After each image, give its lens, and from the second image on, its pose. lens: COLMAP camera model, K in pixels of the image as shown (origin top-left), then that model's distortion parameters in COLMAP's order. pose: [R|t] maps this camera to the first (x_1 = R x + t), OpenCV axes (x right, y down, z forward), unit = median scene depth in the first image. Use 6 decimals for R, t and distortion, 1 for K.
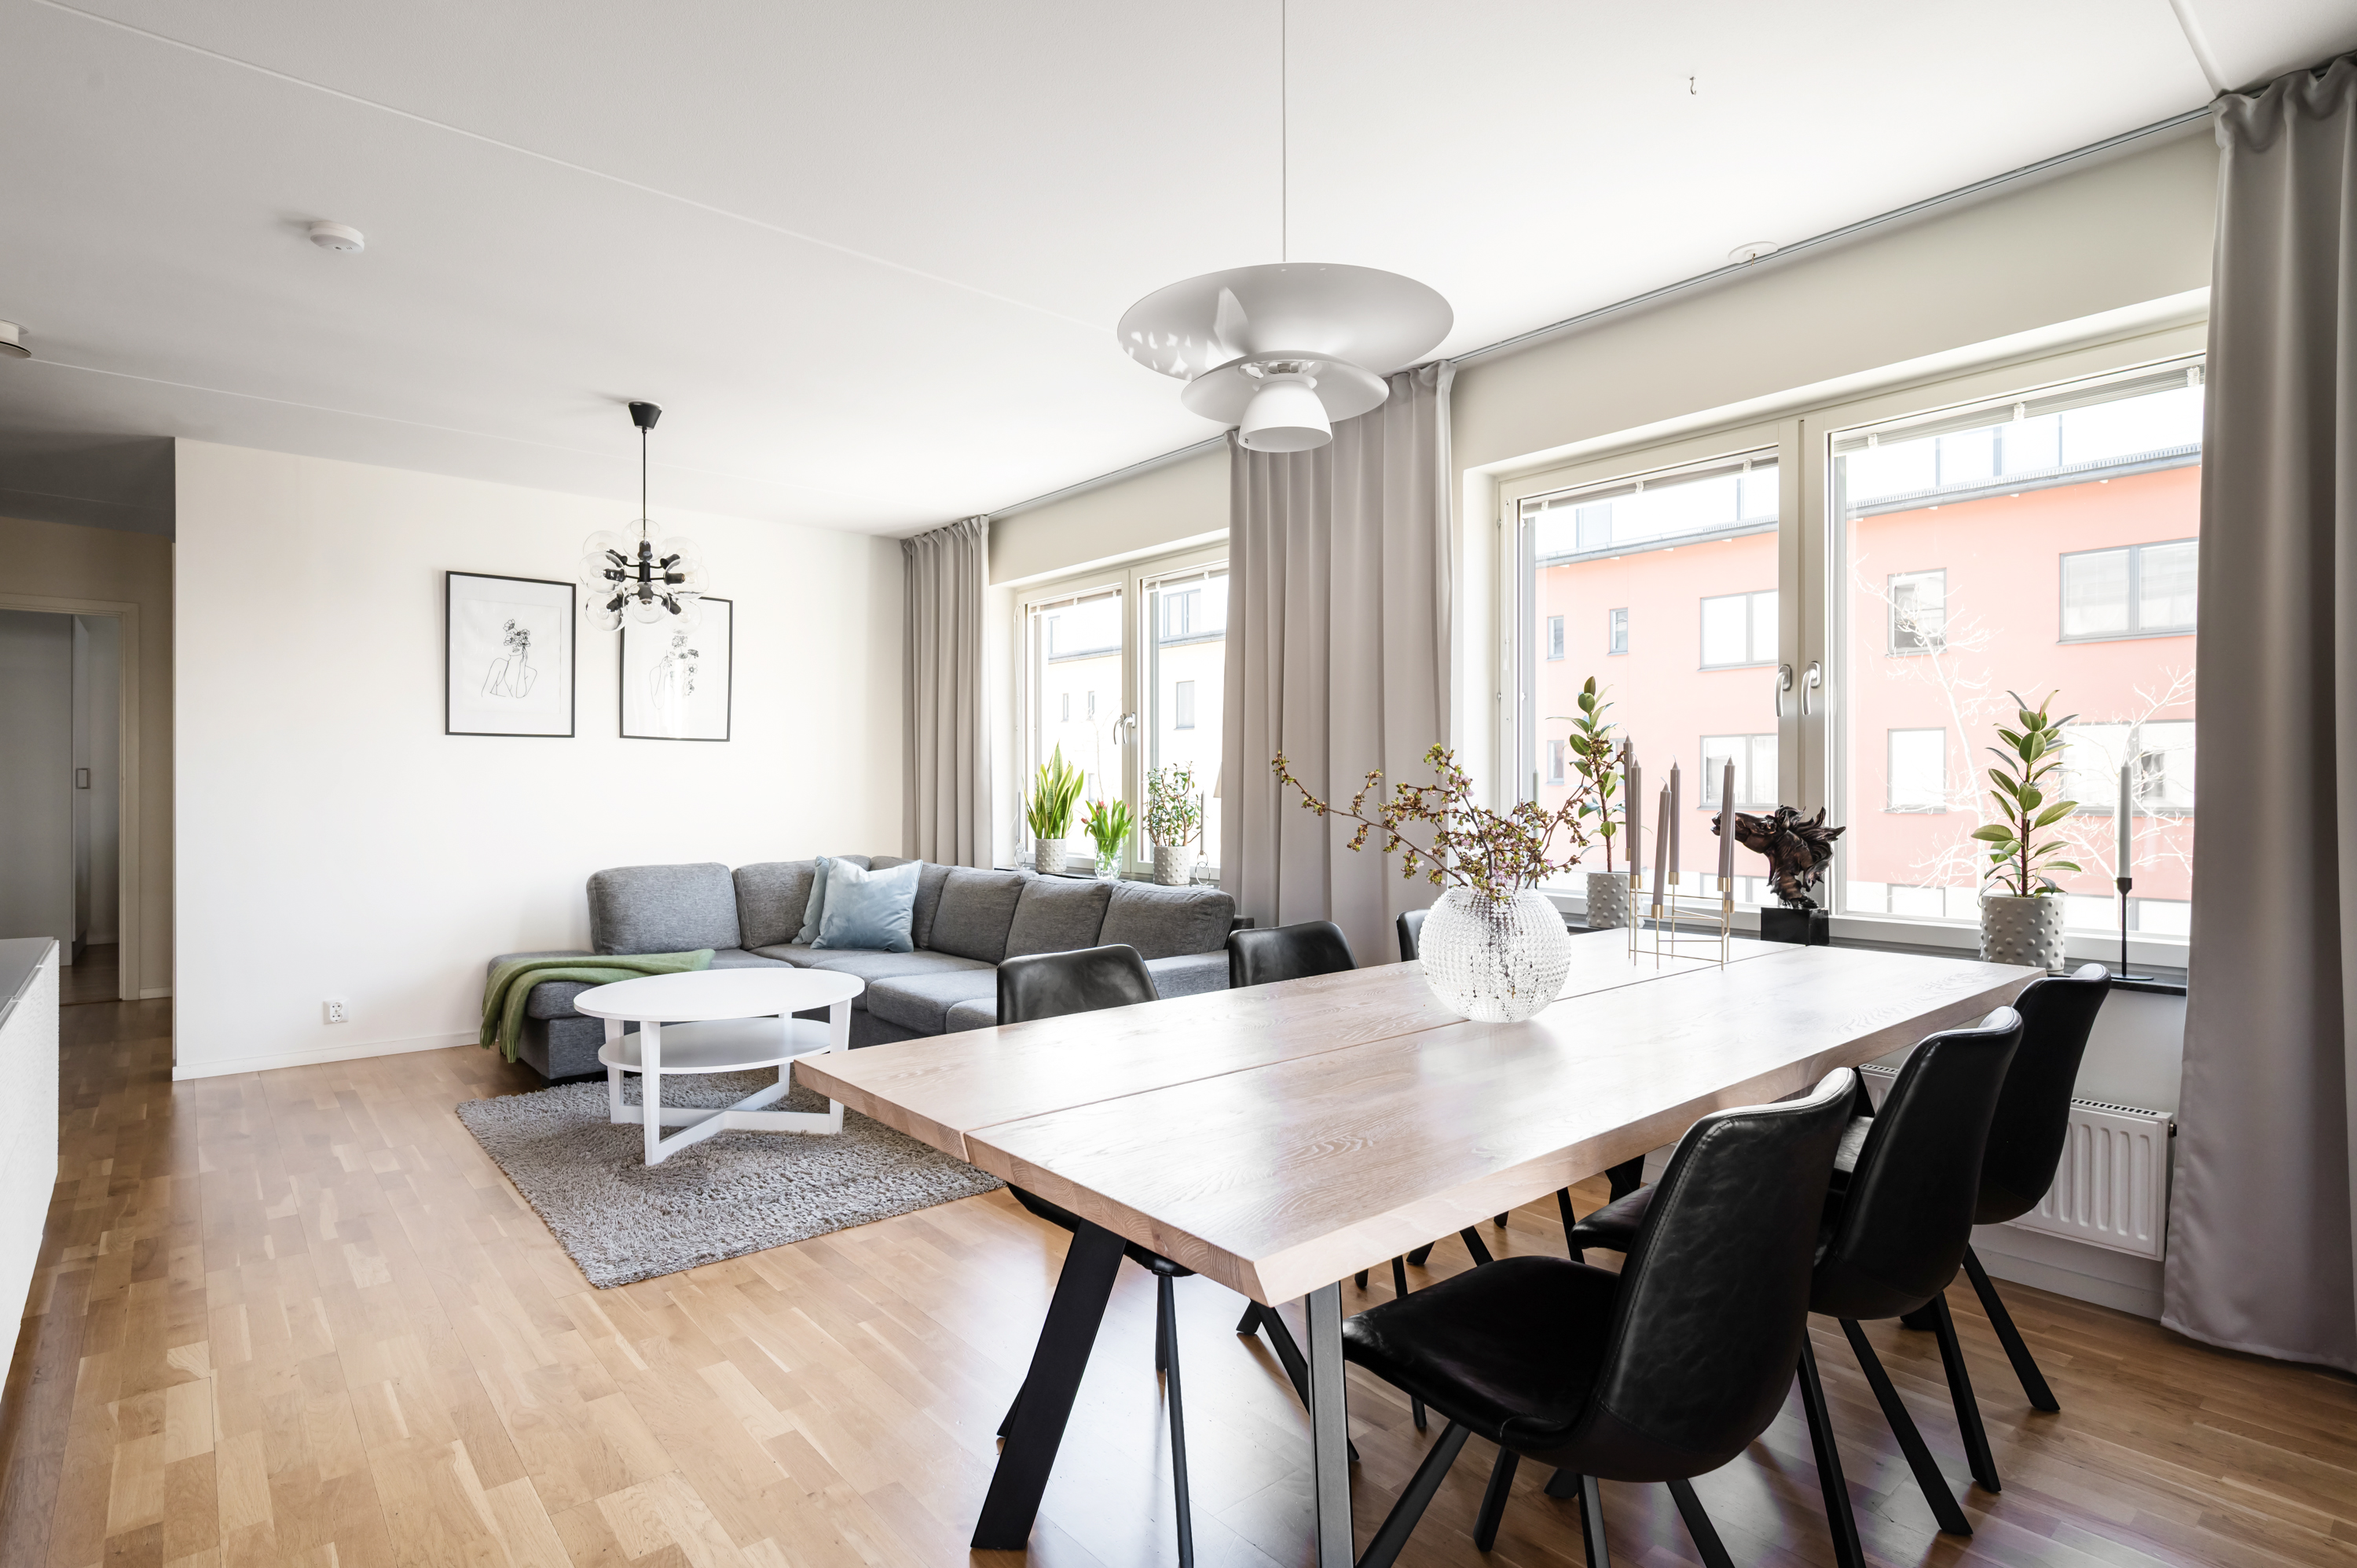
lens RADIAL K [[1175.2, 0, 1178.5], [0, 1175.2, 784.0], [0, 0, 1]] dist [-0.001168, 0.000551]
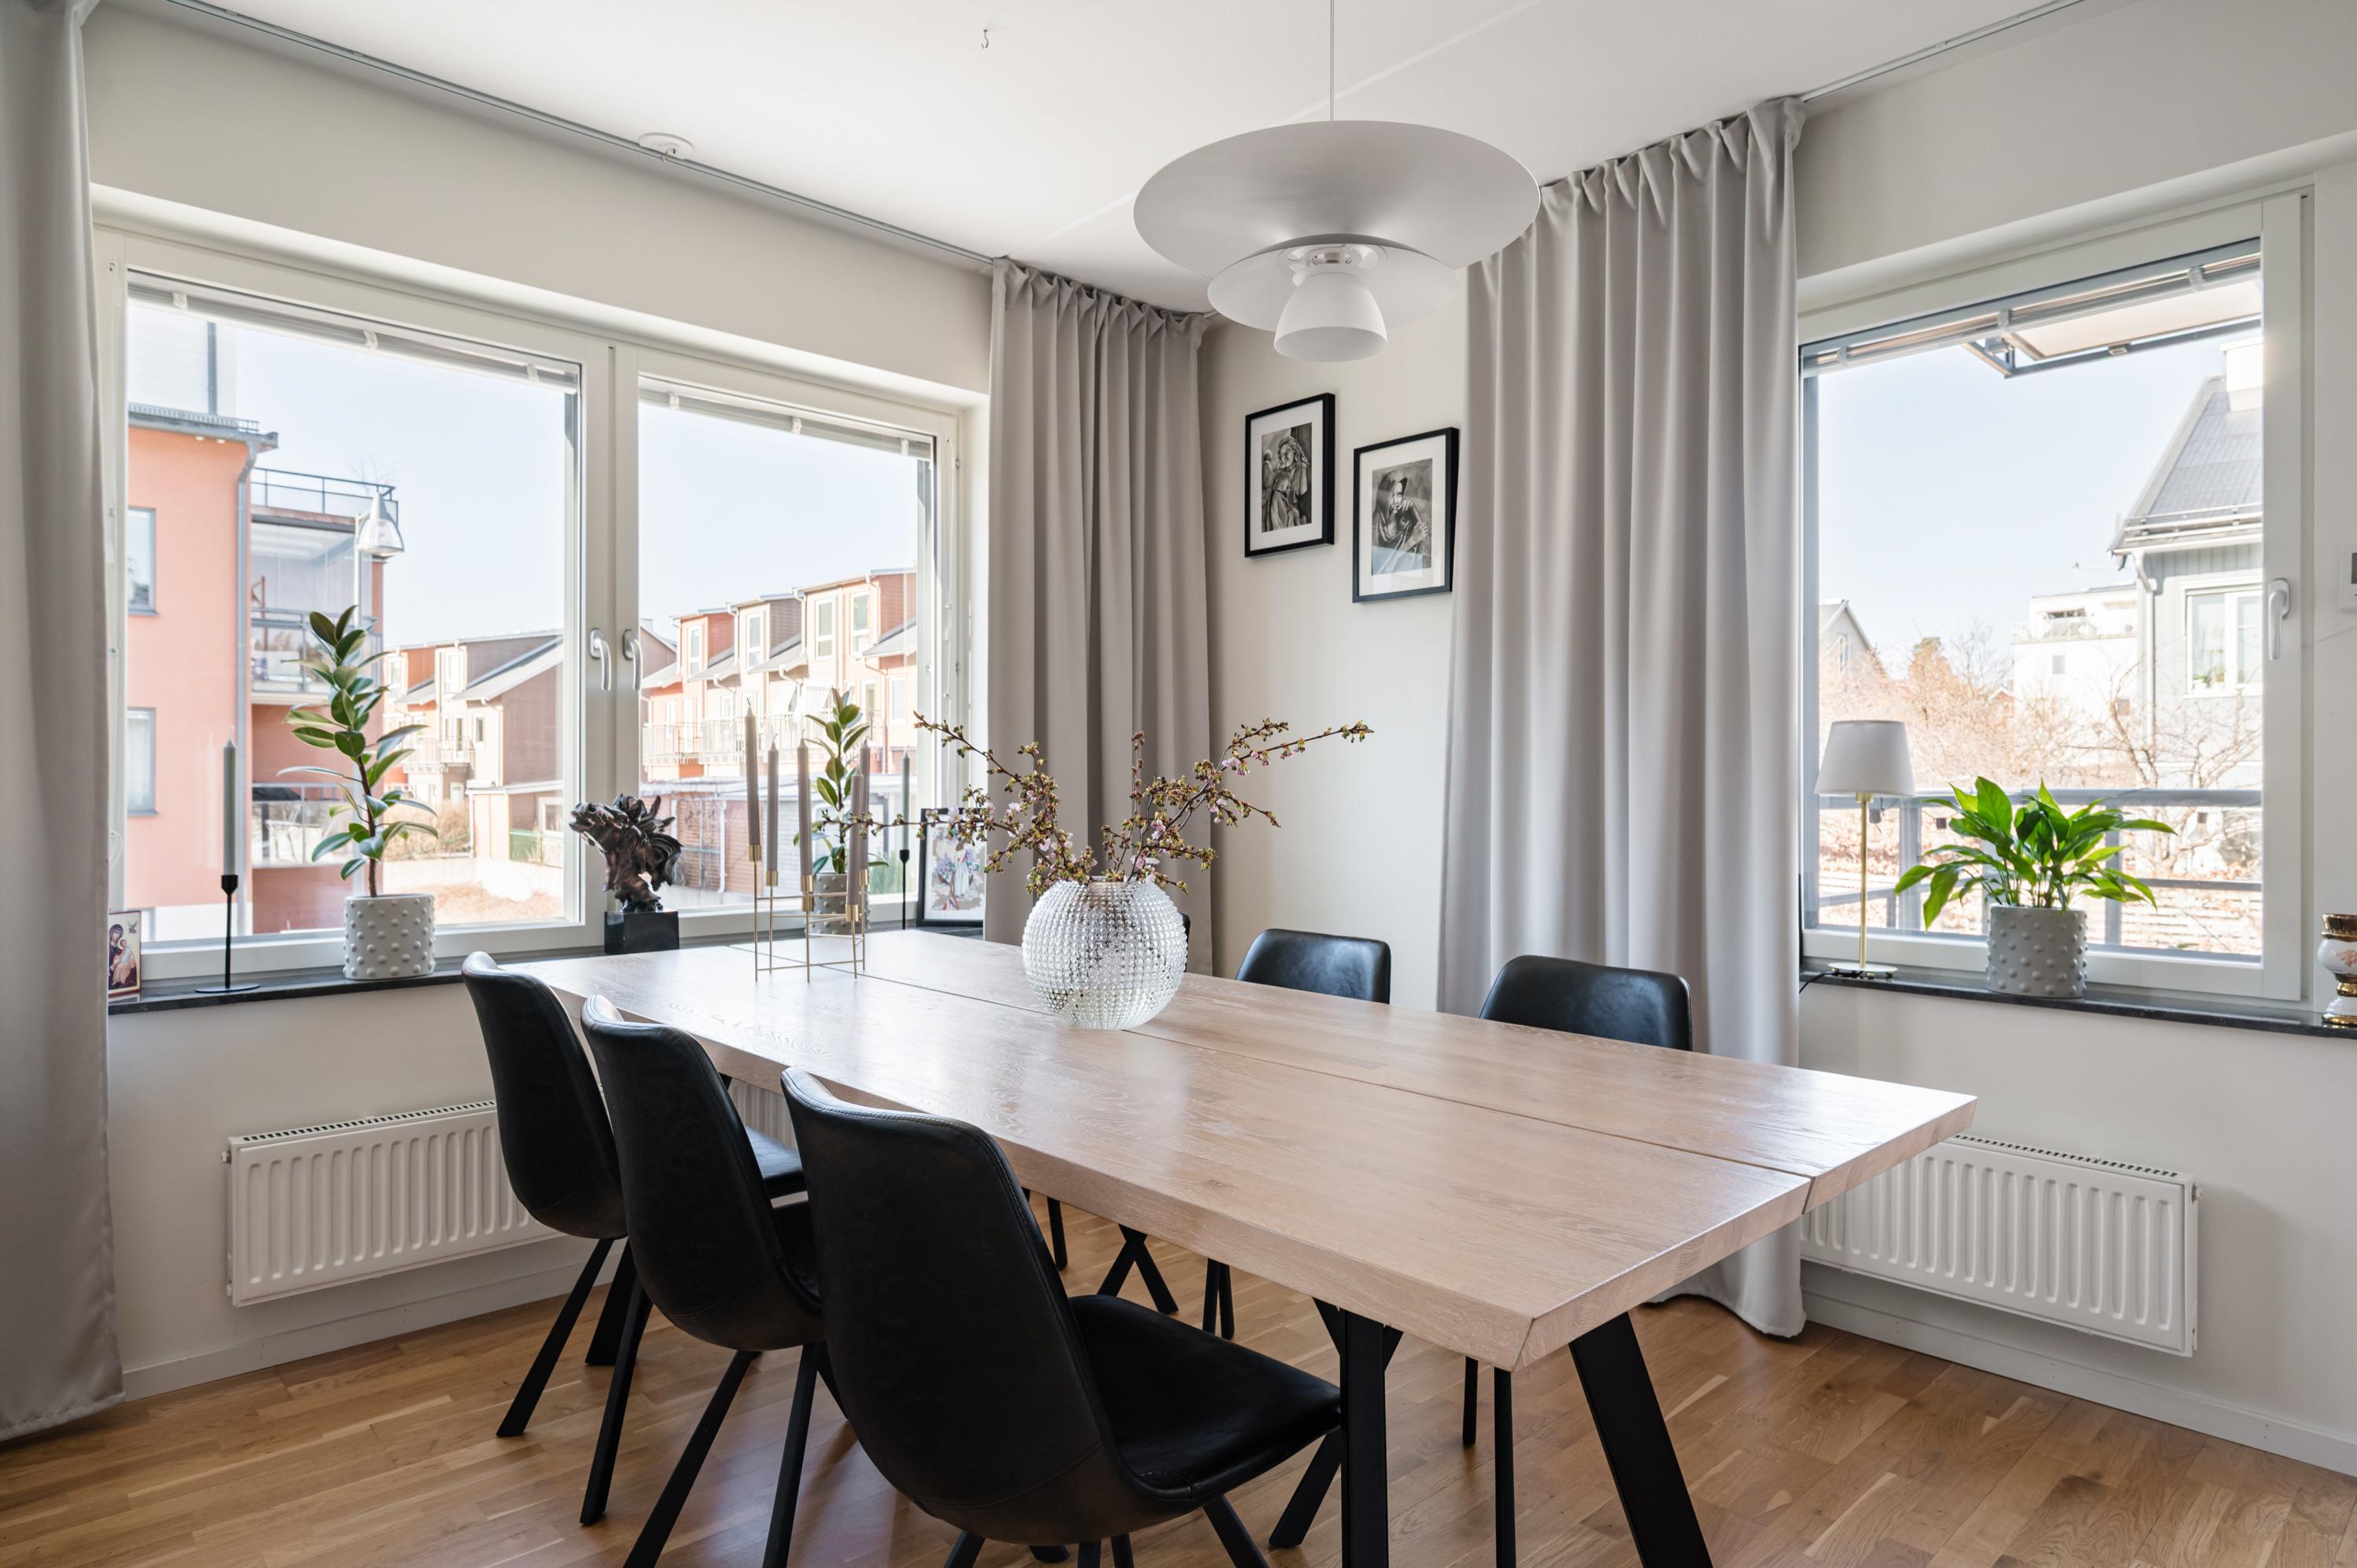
lens RADIAL K [[1327.6, 0, 1169.9], [0, 1327.6, 788.8], [0, 0, 1]] dist [0.005425, 0.000765]
pose [[-0.033221, -0.005501, 0.999433, -0.409777], [-0.003510, 0.999979, 0.005388, 0.006515], [-0.999442, -0.003329, -0.033240, 0.554378]]
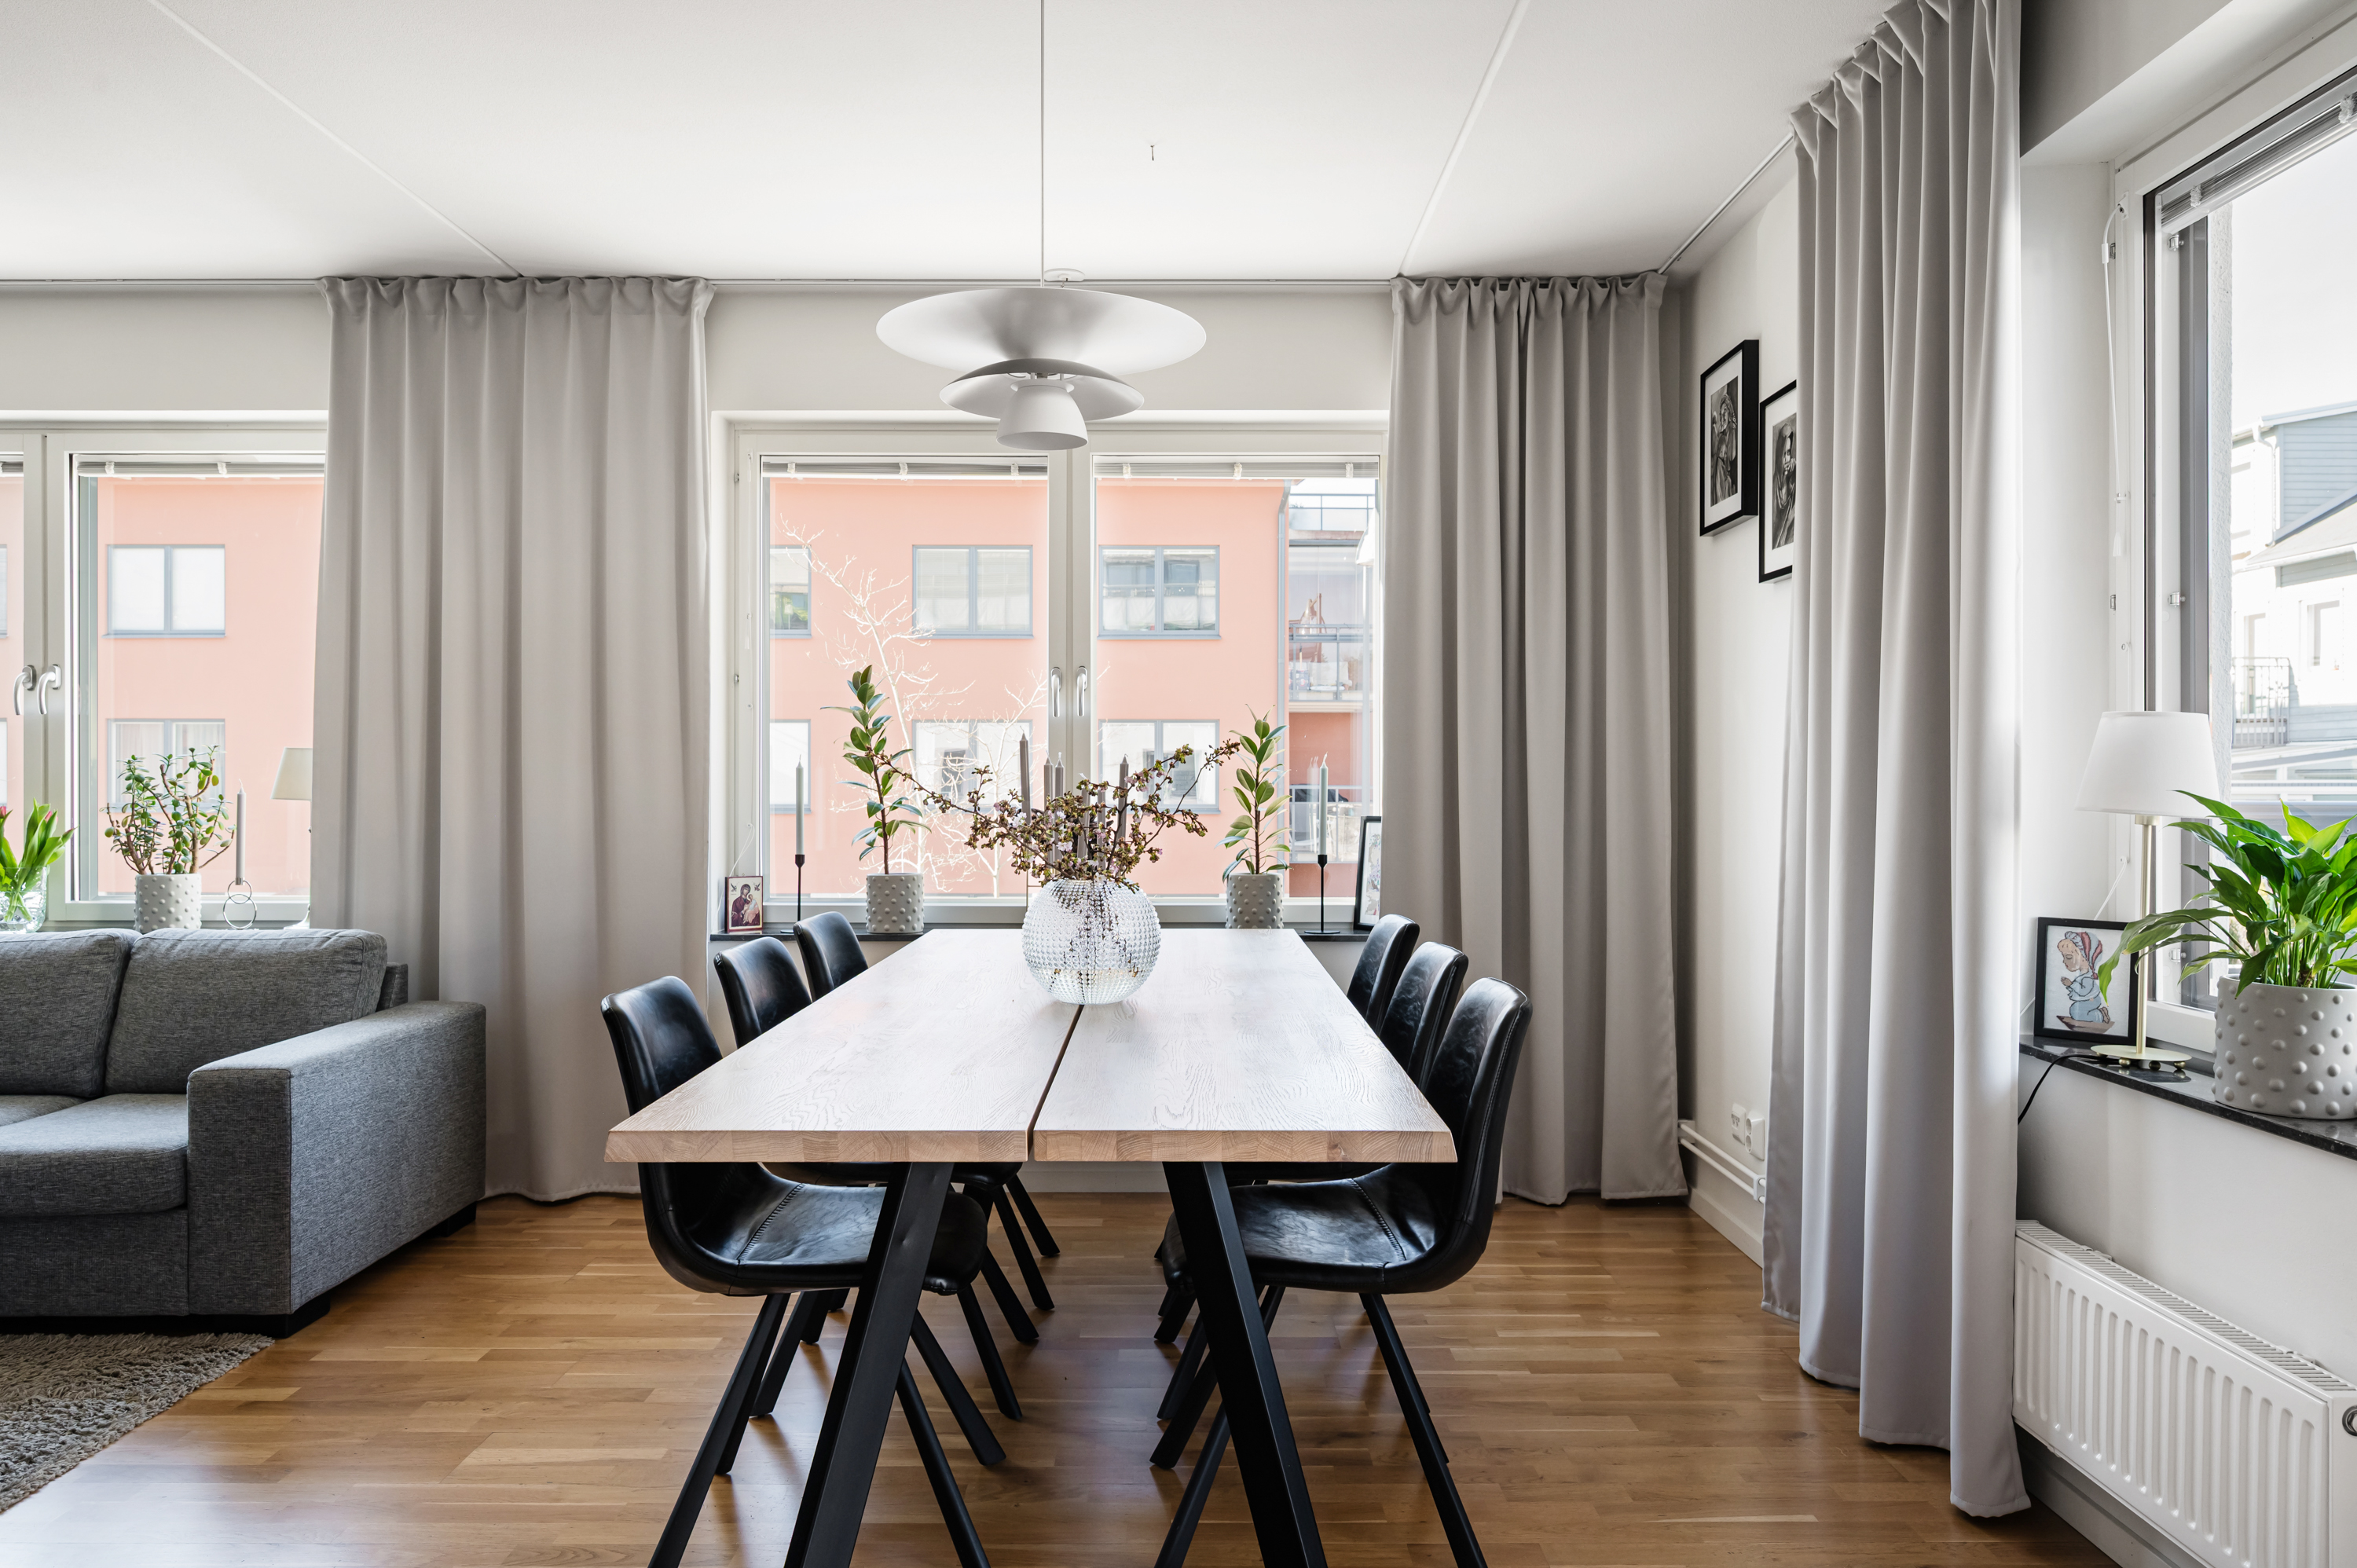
lens RADIAL K [[1539.6, 0, 1178.5], [0, 1539.6, 784.0], [0, 0, 1]] dist [-0.003139, 0.004144]
pose [[0.651216, -0.001185, 0.758891, -0.408277], [-0.002120, 0.999992, 0.003381, -0.002122], [-0.758889, -0.003811, 0.651208, 0.019578]]
